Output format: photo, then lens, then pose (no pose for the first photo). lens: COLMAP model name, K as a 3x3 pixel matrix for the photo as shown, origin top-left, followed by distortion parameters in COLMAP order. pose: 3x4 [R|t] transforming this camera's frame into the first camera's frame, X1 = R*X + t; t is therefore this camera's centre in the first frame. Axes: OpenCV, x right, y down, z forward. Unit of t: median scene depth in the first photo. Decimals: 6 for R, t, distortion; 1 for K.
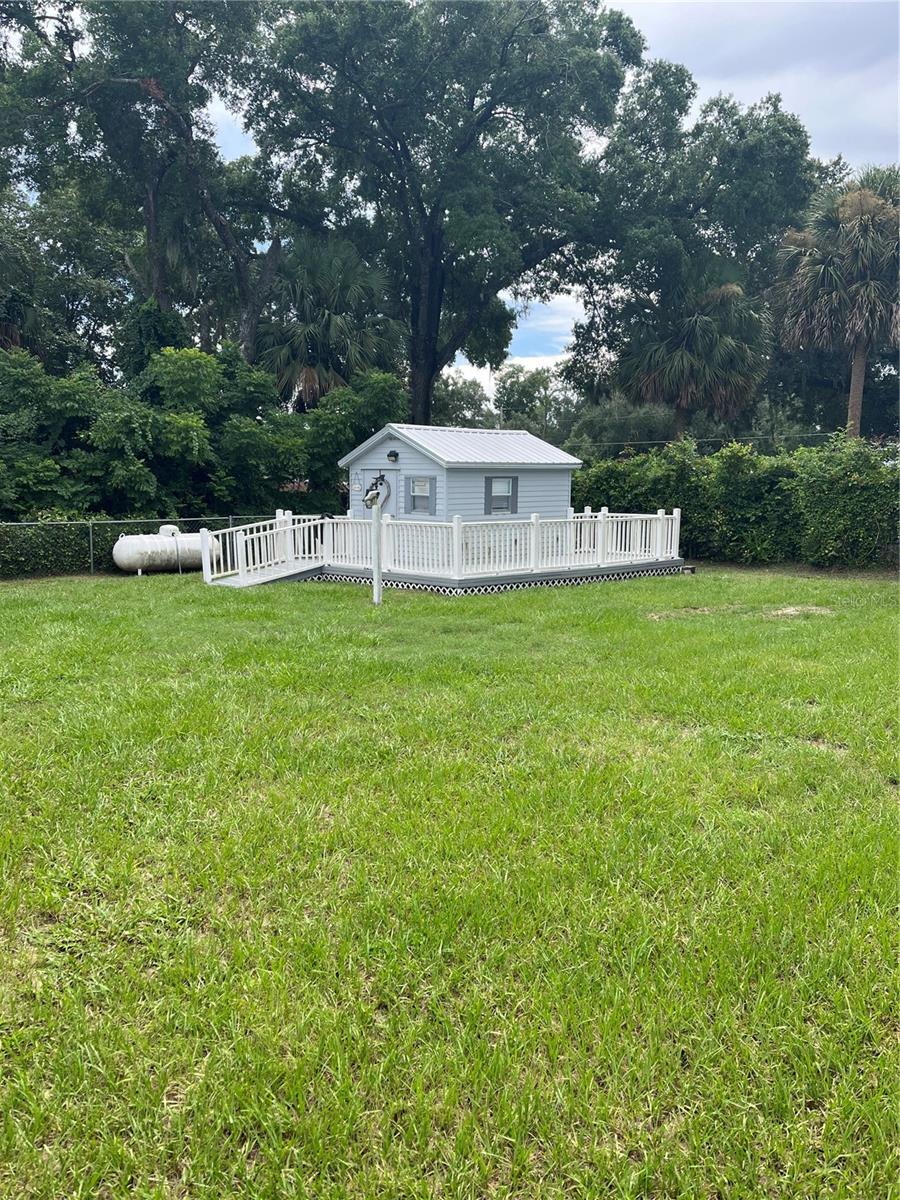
lens RADIAL K [[916.1, 0, 447.3], [0, 916.1, 608.0], [0, 0, 1]] dist [0.075415, -0.090903]
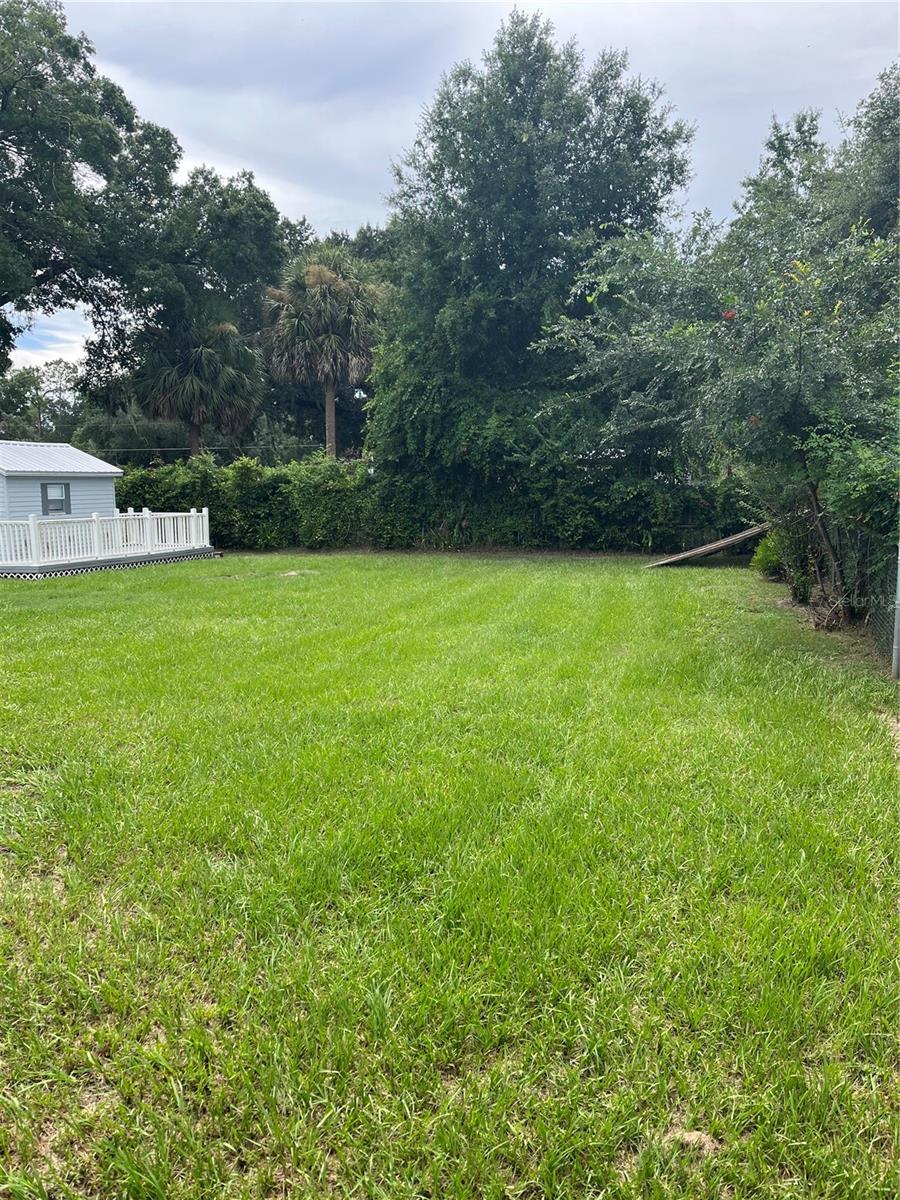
lens RADIAL K [[916.1, 0, 447.3], [0, 916.1, 608.0], [0, 0, 1]] dist [0.075415, -0.090903]
pose [[0.869100, -0.074859, 0.488938, -0.067846], [0.077649, 0.996874, 0.014605, 0.027455], [-0.488503, 0.025272, 0.872196, -0.199997]]
